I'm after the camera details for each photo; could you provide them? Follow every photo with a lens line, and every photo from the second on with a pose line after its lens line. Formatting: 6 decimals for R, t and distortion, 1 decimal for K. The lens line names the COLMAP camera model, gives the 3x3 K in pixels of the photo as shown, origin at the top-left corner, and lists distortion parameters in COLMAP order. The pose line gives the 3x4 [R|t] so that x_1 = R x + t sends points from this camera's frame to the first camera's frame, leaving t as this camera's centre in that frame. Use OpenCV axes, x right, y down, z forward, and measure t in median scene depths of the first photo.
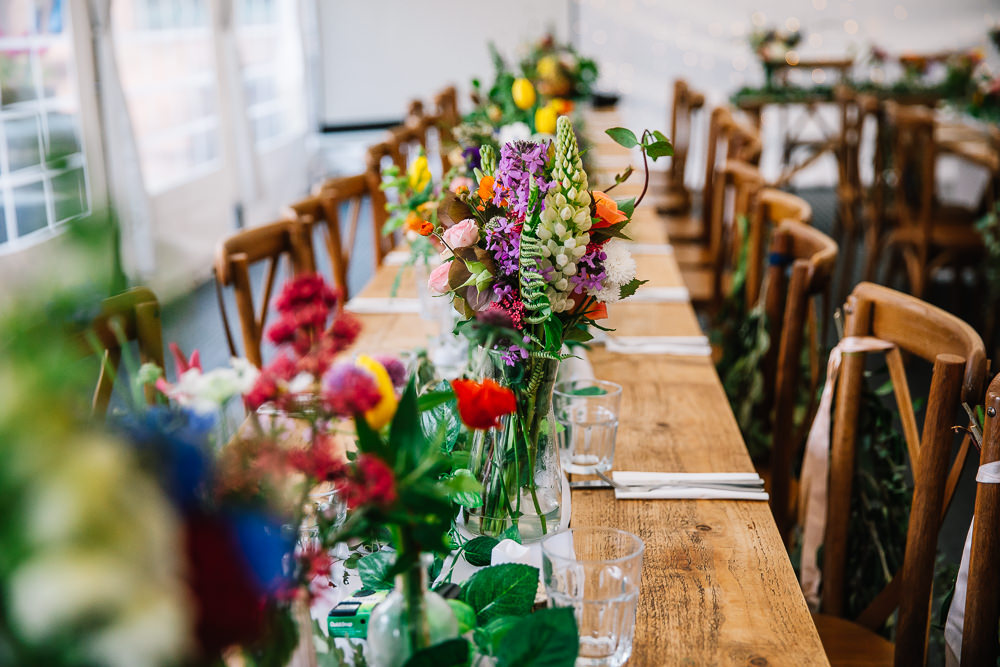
lens RADIAL K [[1491.3, 0, 500.2], [0, 1491.3, 332.7], [0, 0, 1]] dist [-0.025171, 0.000000]
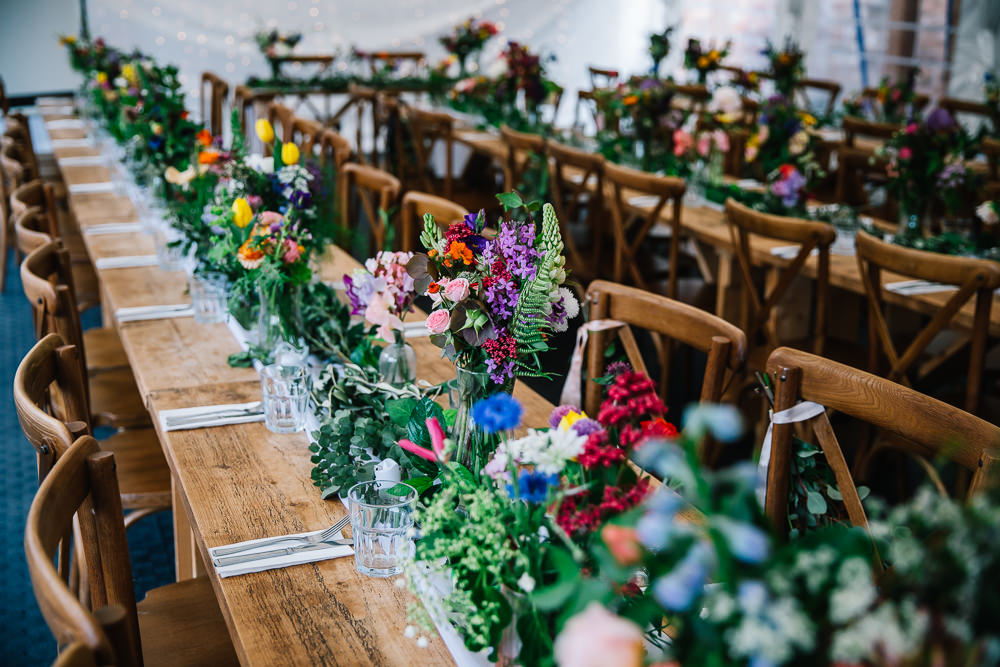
lens RADIAL K [[1248.0, 0, 498.9], [0, 1248.0, 337.4], [0, 0, 1]] dist [0.067397, 0.000000]
pose [[0.873505, -0.101231, 0.476174, -0.410896], [0.063506, 0.993477, 0.094709, -0.098849], [-0.482655, -0.052489, 0.874236, 0.008302]]
